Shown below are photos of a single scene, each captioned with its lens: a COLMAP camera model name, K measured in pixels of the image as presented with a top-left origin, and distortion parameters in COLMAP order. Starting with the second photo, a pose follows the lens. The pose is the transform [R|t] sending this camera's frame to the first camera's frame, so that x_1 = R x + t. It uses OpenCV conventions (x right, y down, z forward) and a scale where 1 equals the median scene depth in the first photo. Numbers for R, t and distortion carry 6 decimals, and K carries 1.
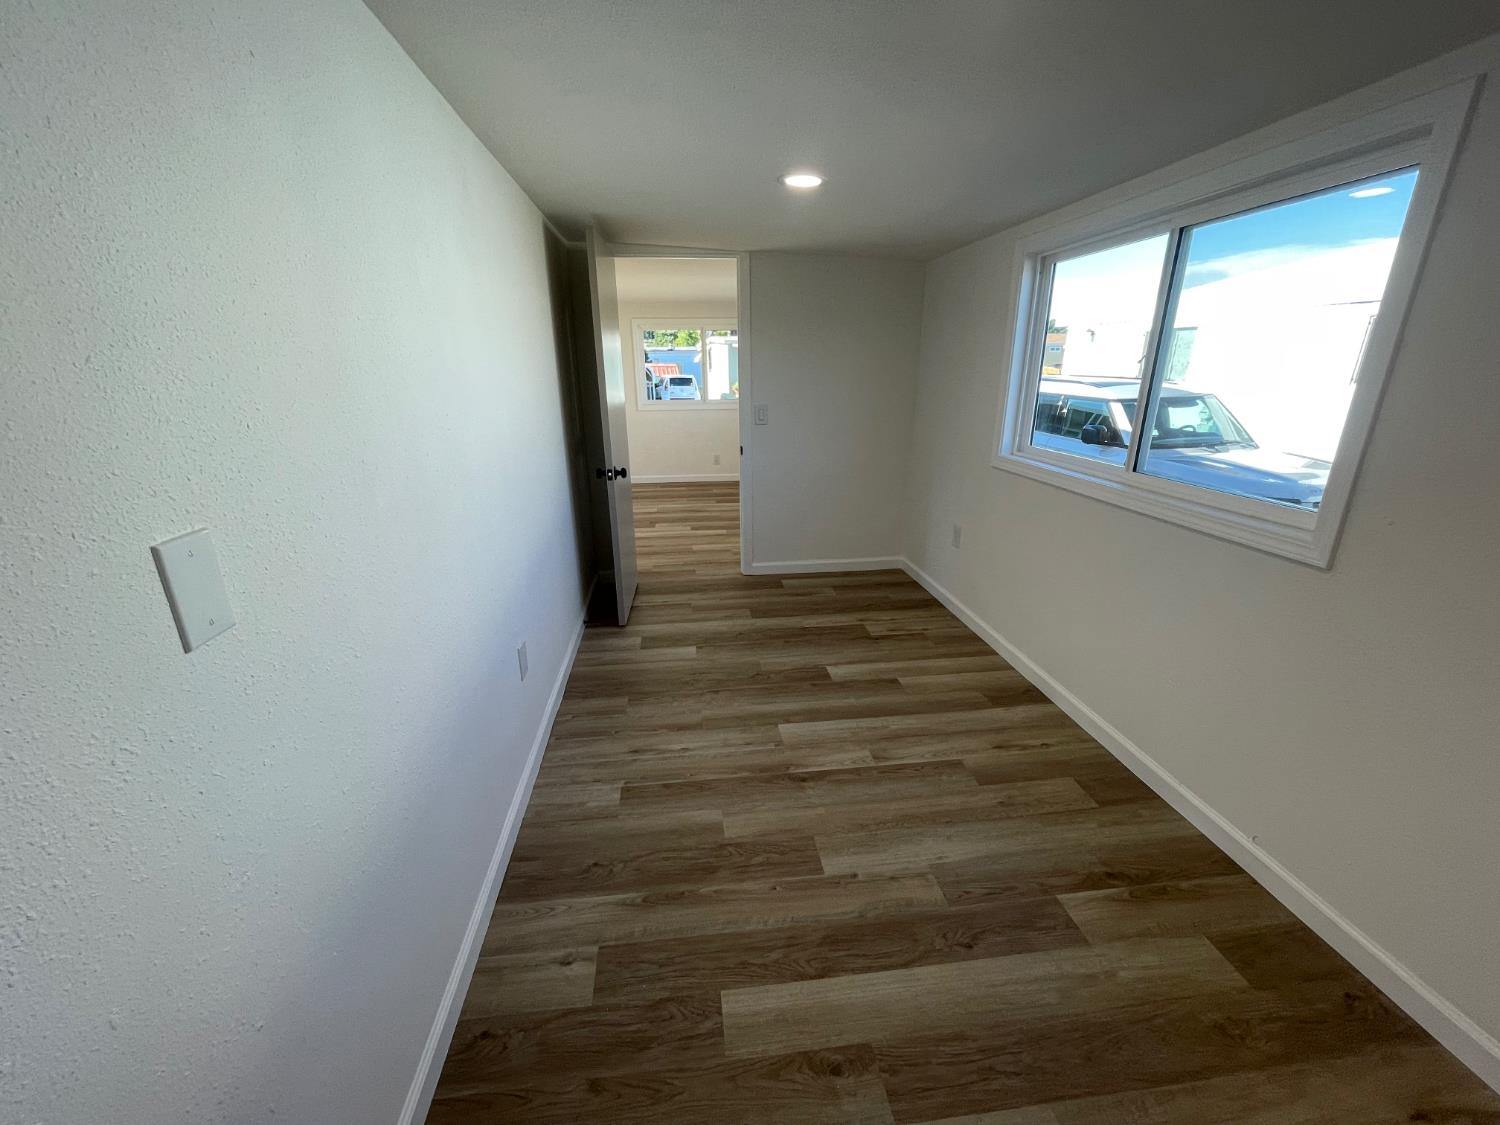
lens RADIAL K [[605.9, 0, 746.4], [0, 605.9, 569.3], [0, 0, 1]] dist [-0.002759, 0.000454]
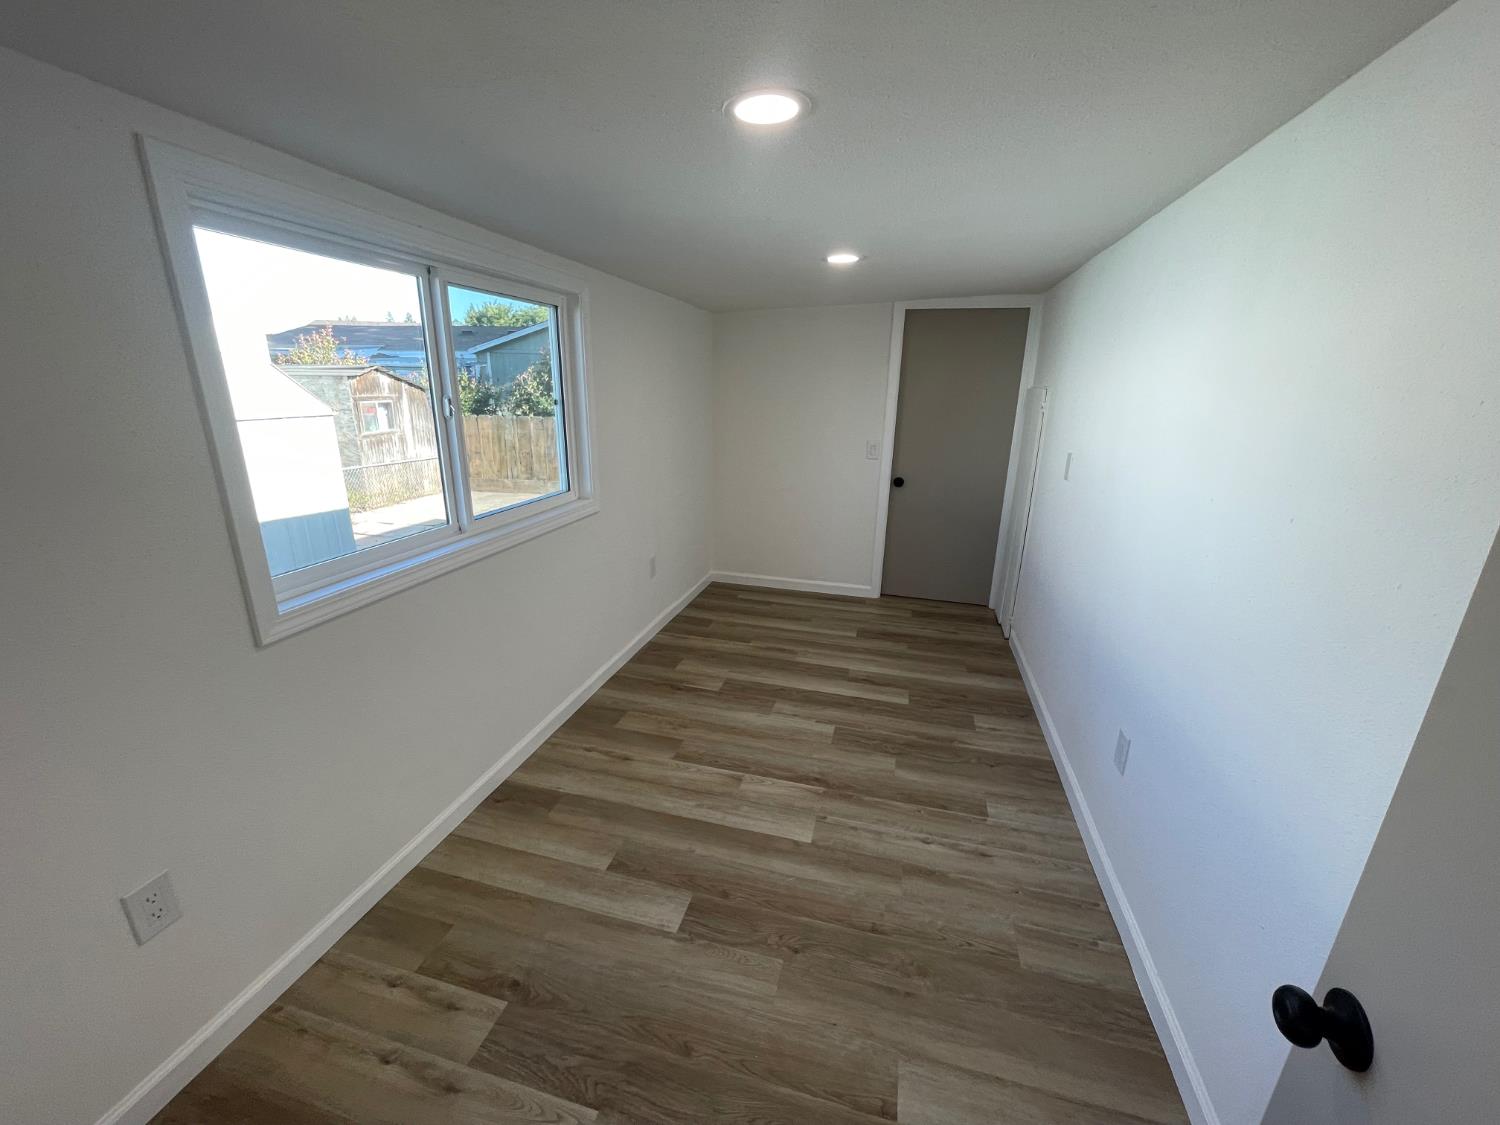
lens RADIAL K [[605.9, 0, 744.8], [0, 605.9, 560.4], [0, 0, 1]] dist [-0.002759, 0.000454]
pose [[-0.929760, -0.109706, 0.351441, -0.126028], [0.109227, 0.829402, 0.547871, -0.590914], [-0.351591, 0.547775, -0.759162, 1.602781]]
